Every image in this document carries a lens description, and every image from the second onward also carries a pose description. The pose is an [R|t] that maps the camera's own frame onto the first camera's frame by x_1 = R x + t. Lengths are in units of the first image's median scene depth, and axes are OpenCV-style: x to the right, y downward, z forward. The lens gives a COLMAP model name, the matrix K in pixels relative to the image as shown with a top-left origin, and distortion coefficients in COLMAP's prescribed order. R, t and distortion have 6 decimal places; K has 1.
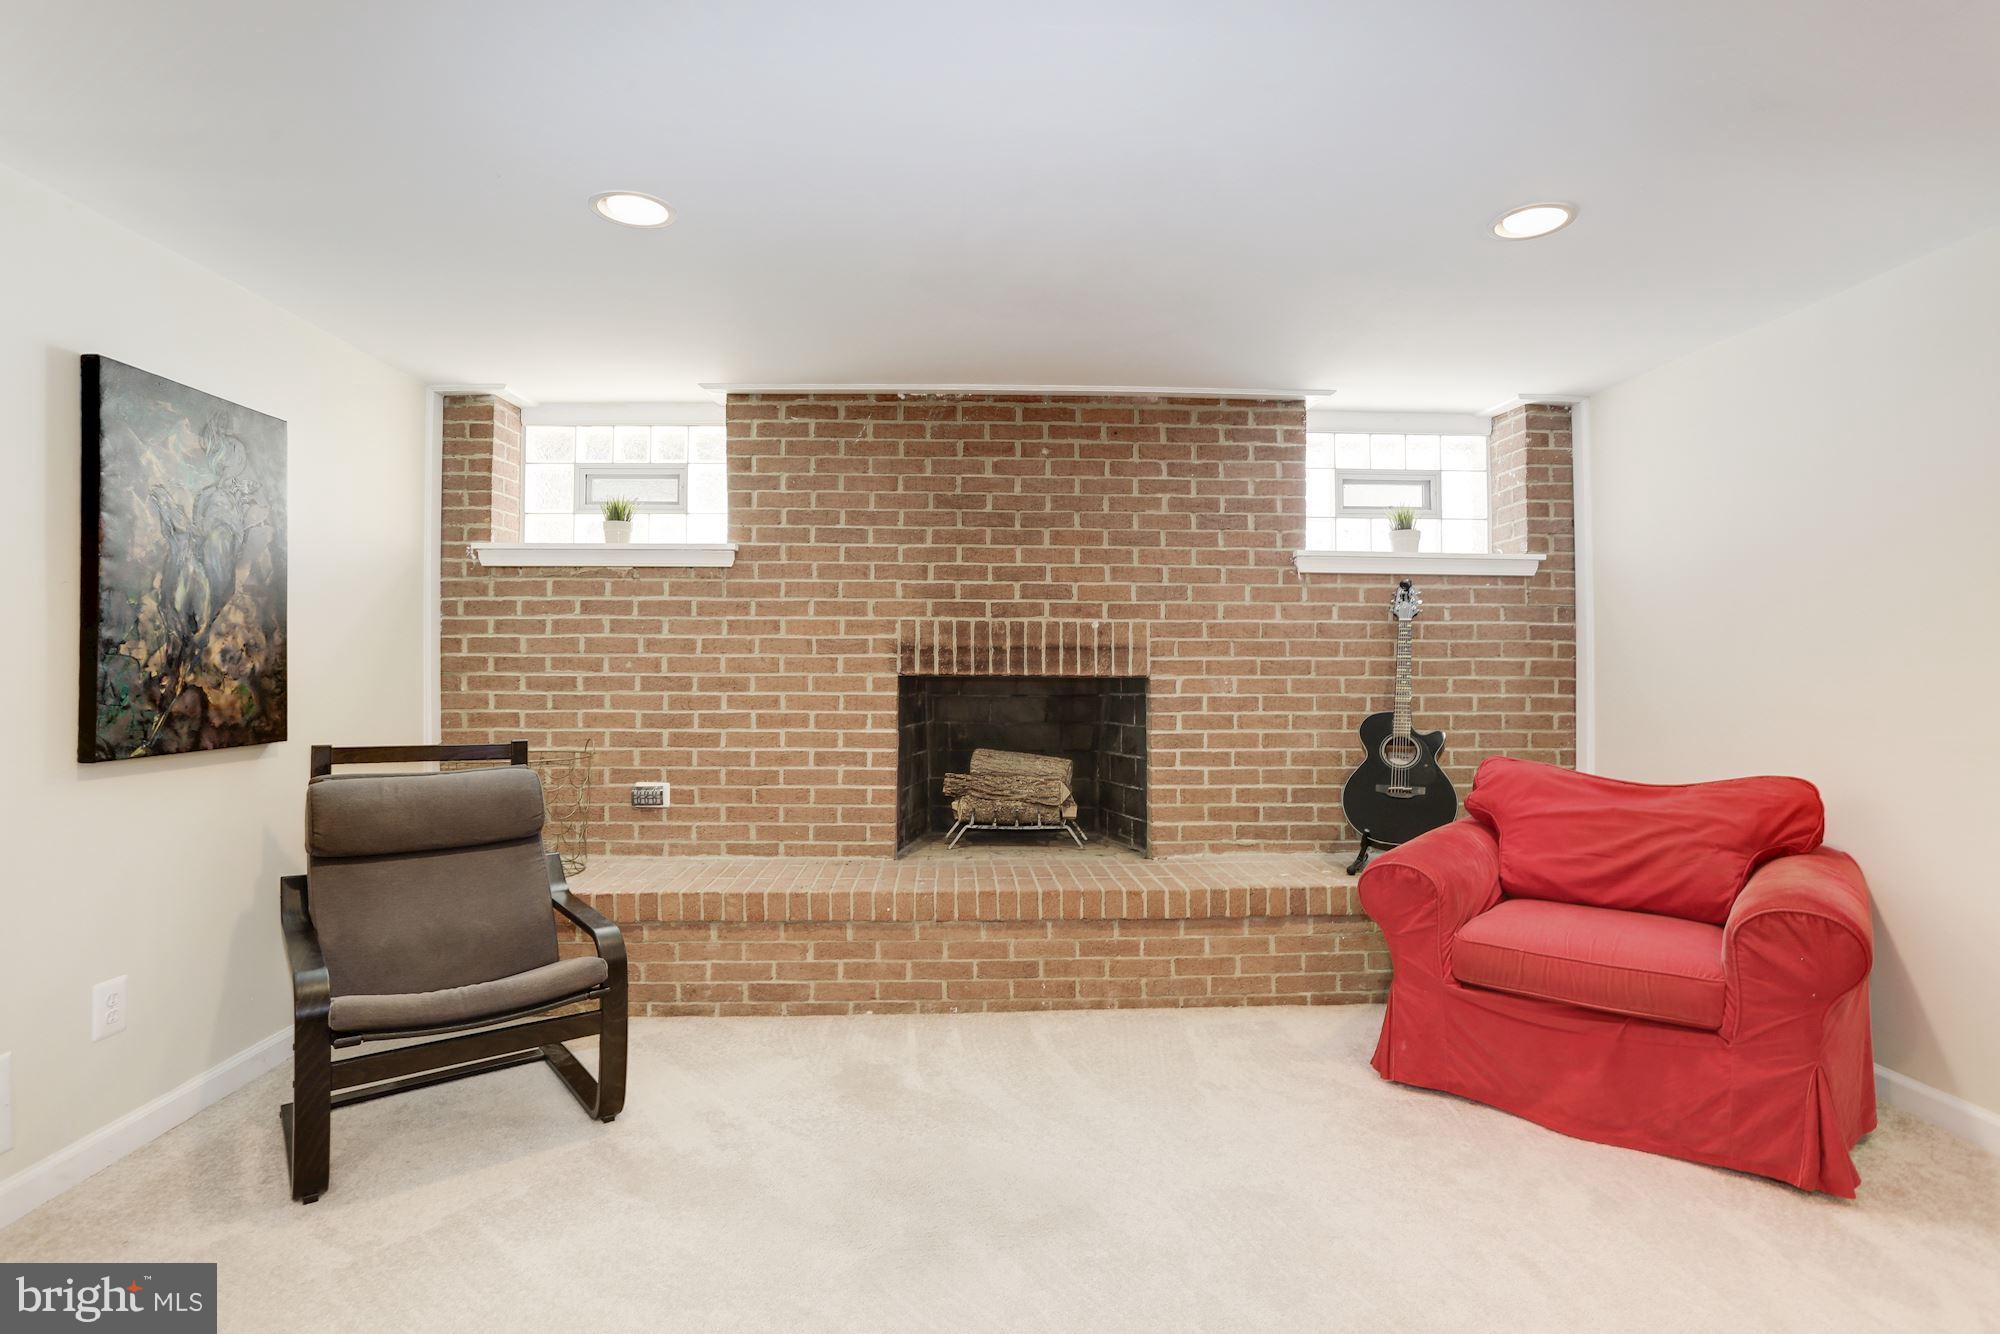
lens RADIAL K [[988.1, 0, 978.4], [0, 988.1, 650.1], [0, 0, 1]] dist [-0.025250, 0.000144]
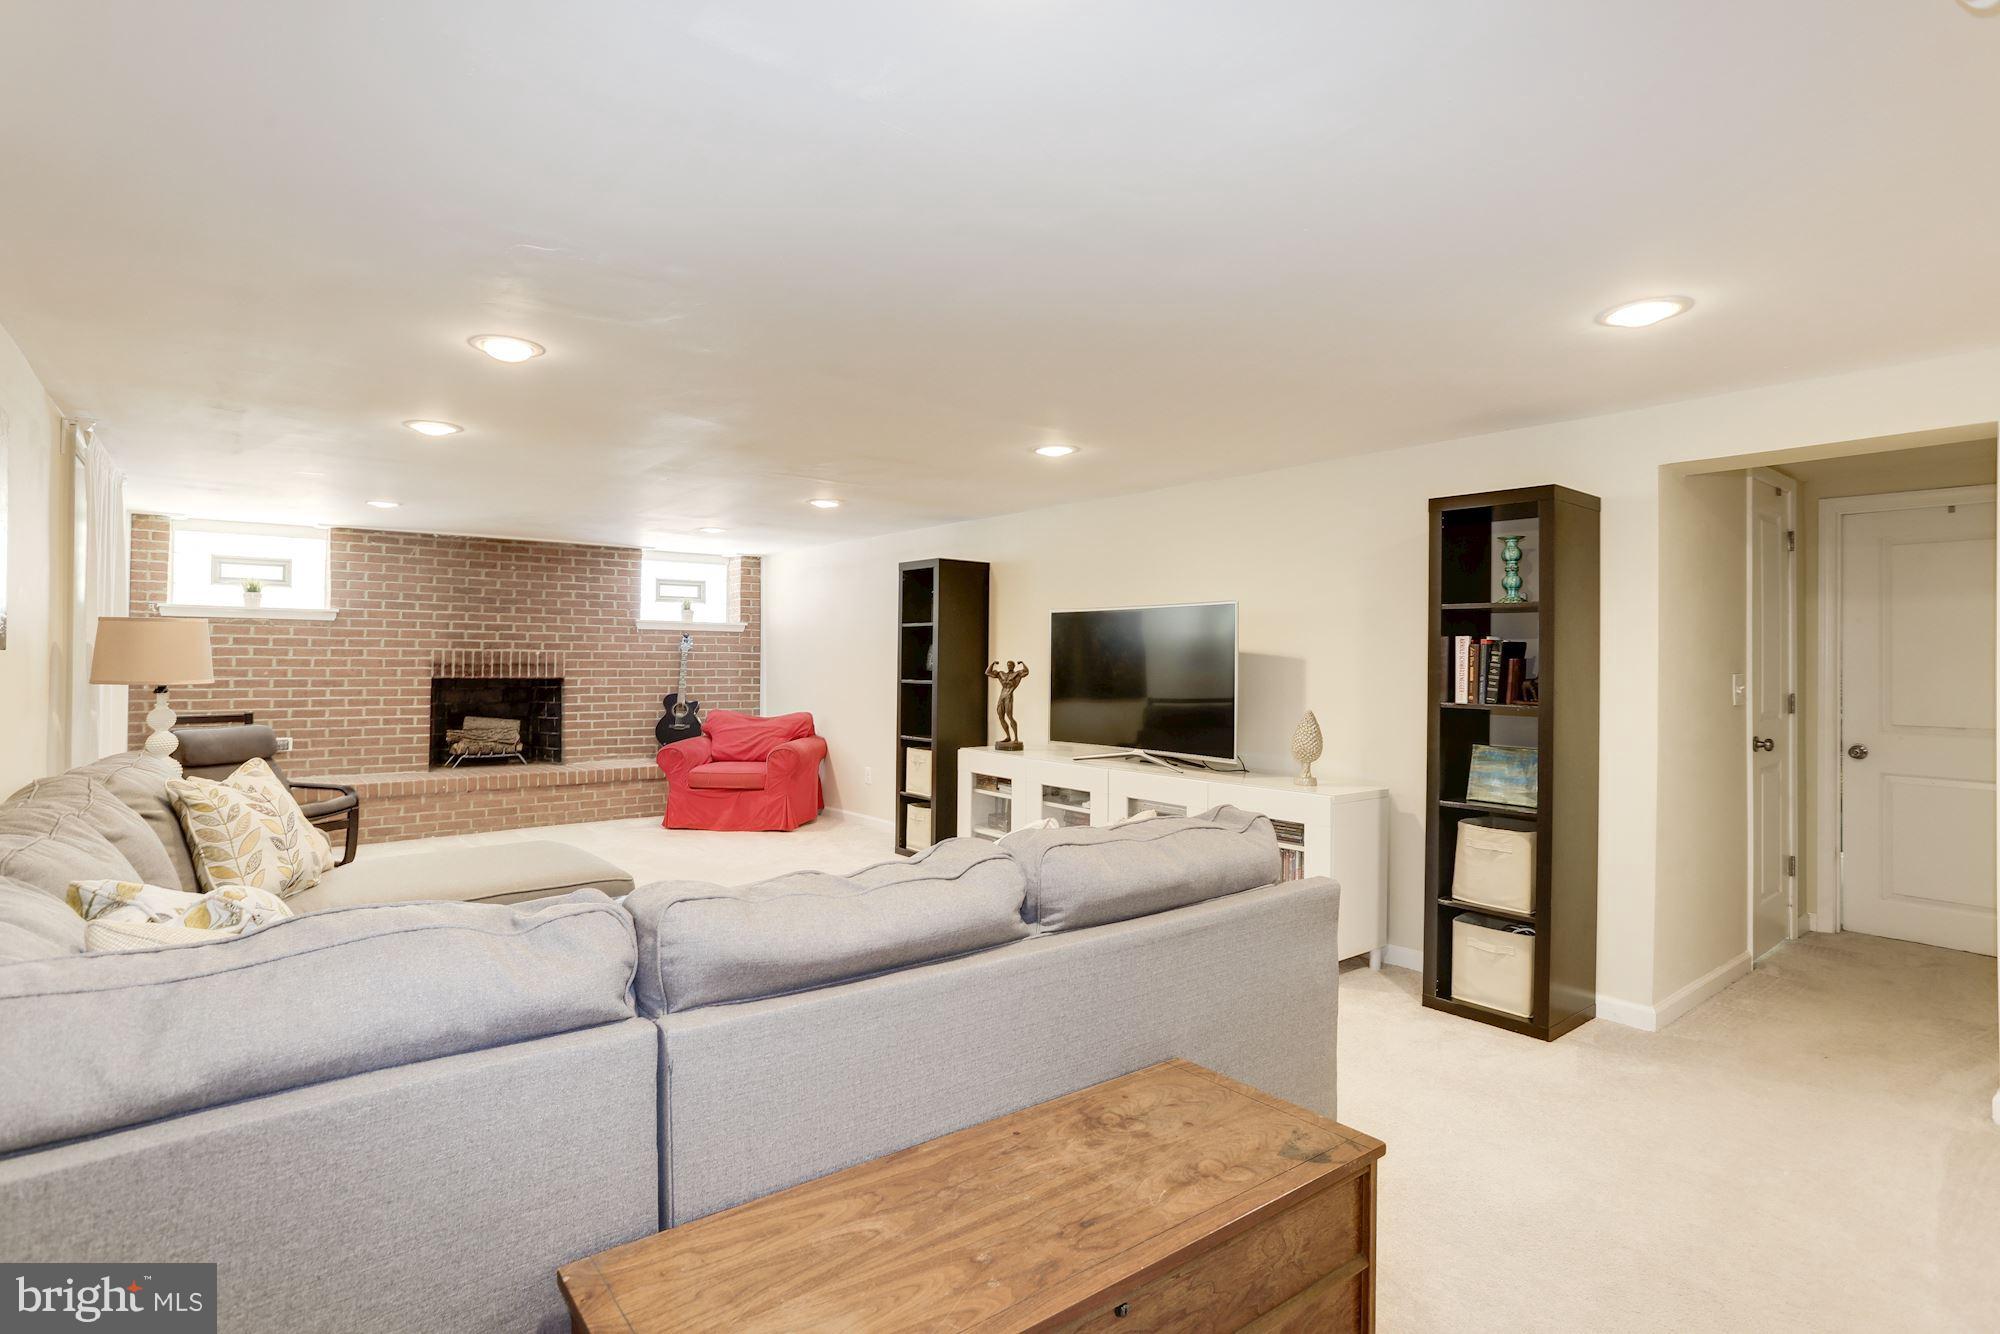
lens RADIAL K [[1060.7, 0, 990.2], [0, 1060.7, 651.1], [0, 0, 1]] dist [-0.022810, 0.002372]
pose [[0.811682, 0.007842, 0.584047, -0.402723], [-0.014694, 0.999868, 0.006997, -0.058793], [-0.583915, -0.014262, 0.811690, -1.339184]]
